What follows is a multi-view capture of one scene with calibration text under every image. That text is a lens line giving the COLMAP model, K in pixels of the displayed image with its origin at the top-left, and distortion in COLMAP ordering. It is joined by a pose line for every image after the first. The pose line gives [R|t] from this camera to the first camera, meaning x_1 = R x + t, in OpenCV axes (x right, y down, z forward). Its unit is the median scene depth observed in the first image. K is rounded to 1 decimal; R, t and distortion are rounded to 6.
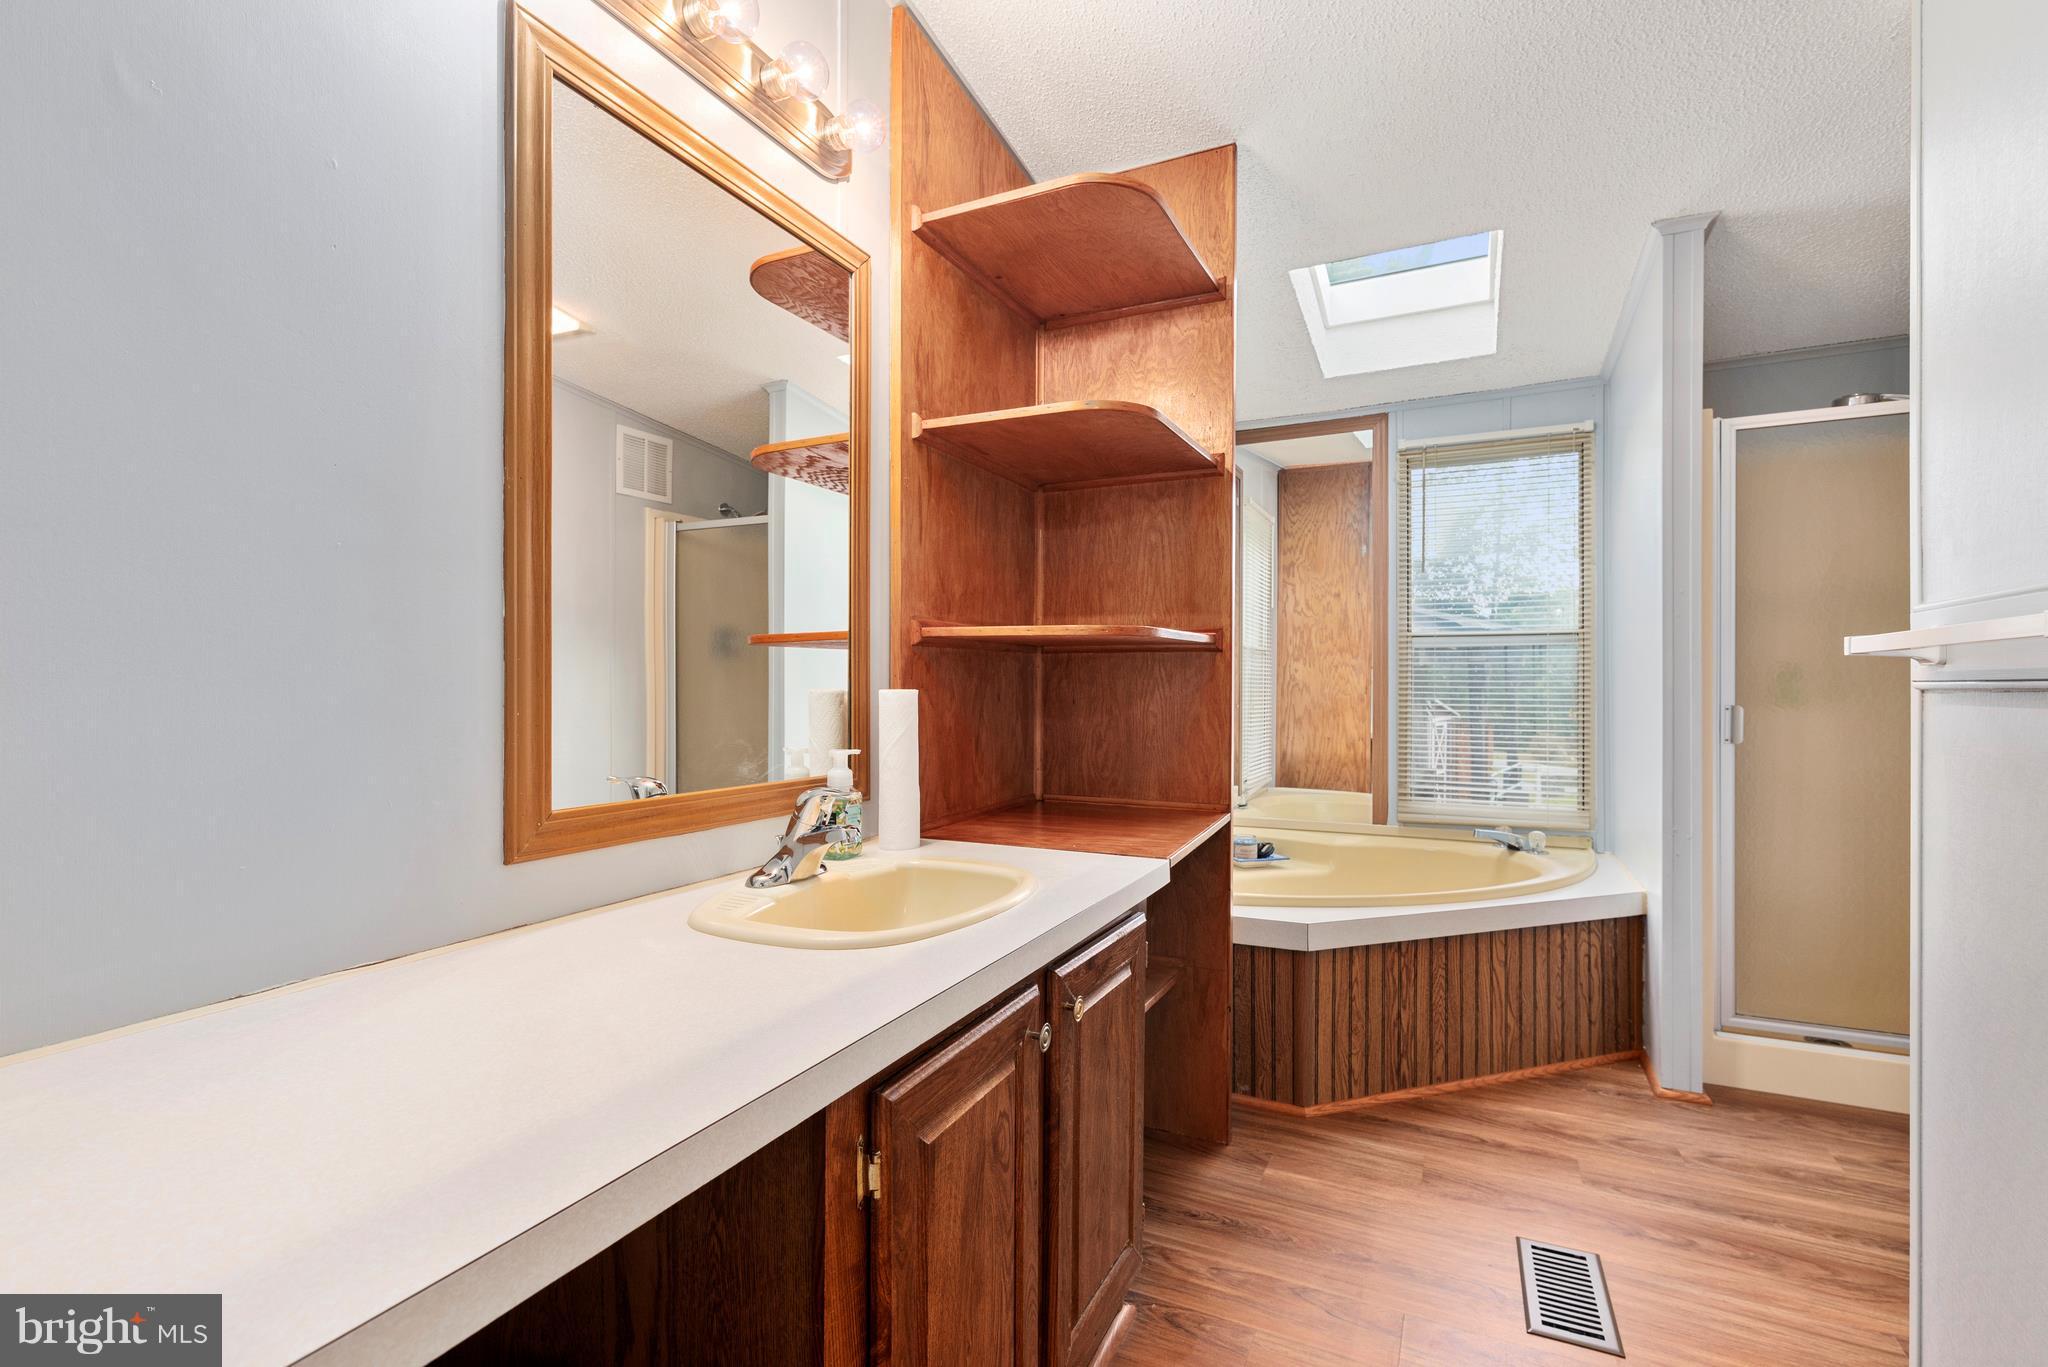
lens RADIAL K [[919.3, 0, 1024.0], [0, 919.3, 683.5], [0, 0, 1]] dist [-0.020960, -0.000212]
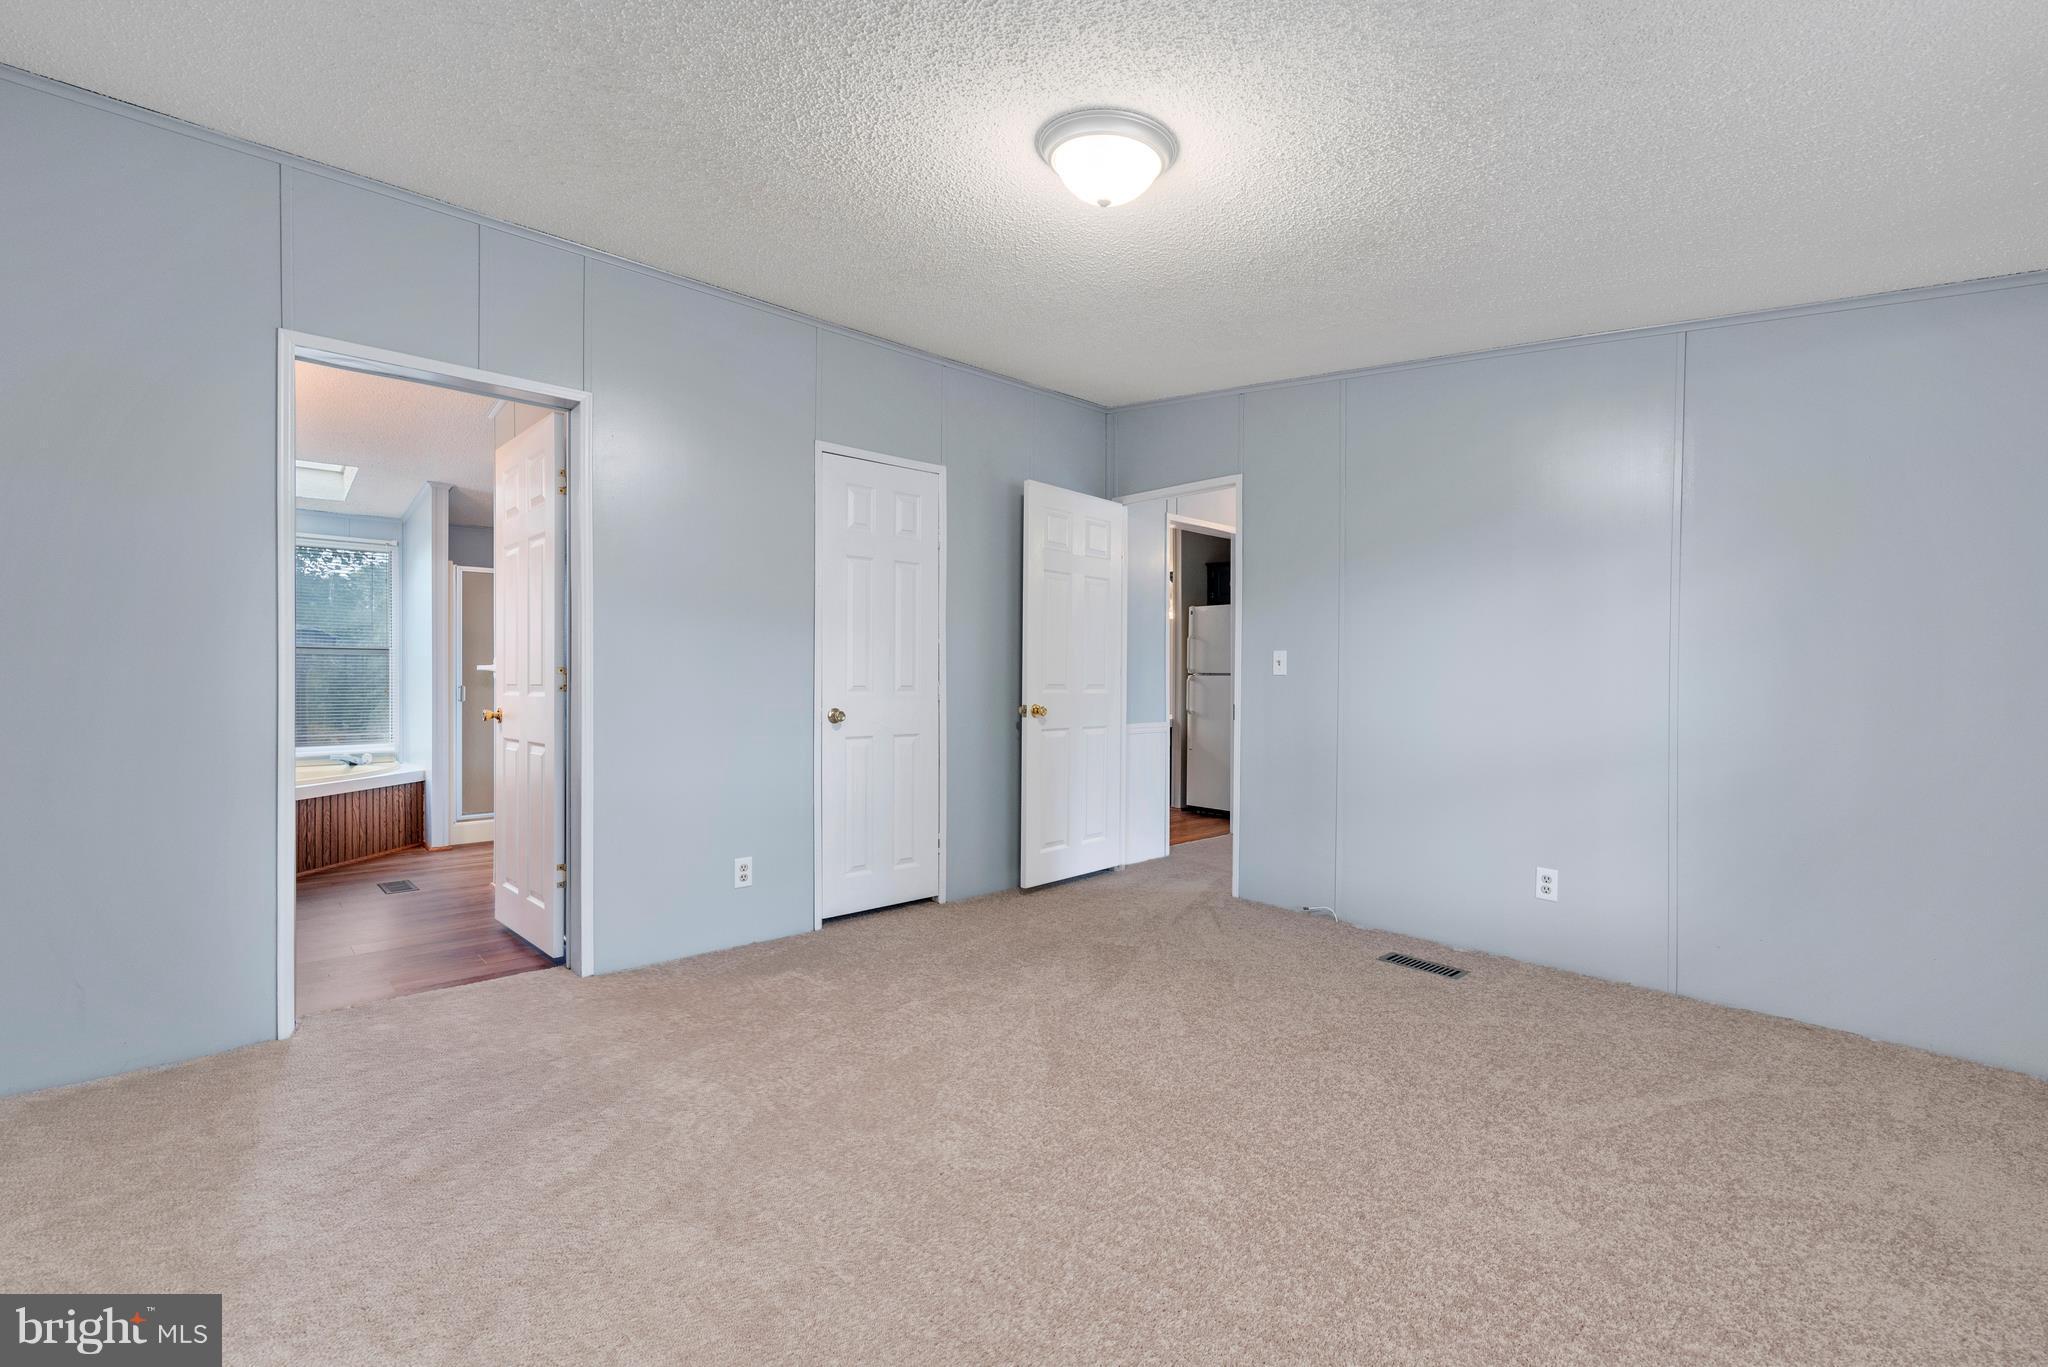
lens RADIAL K [[883.4, 0, 1024.0], [0, 883.4, 683.5], [0, 0, 1]] dist [0.001376, 0.000836]
pose [[0.364992, -0.007919, 0.930977, -0.821856], [-0.002143, 0.999954, 0.009346, -0.006533], [-0.931008, -0.005407, 0.364959, -1.195029]]
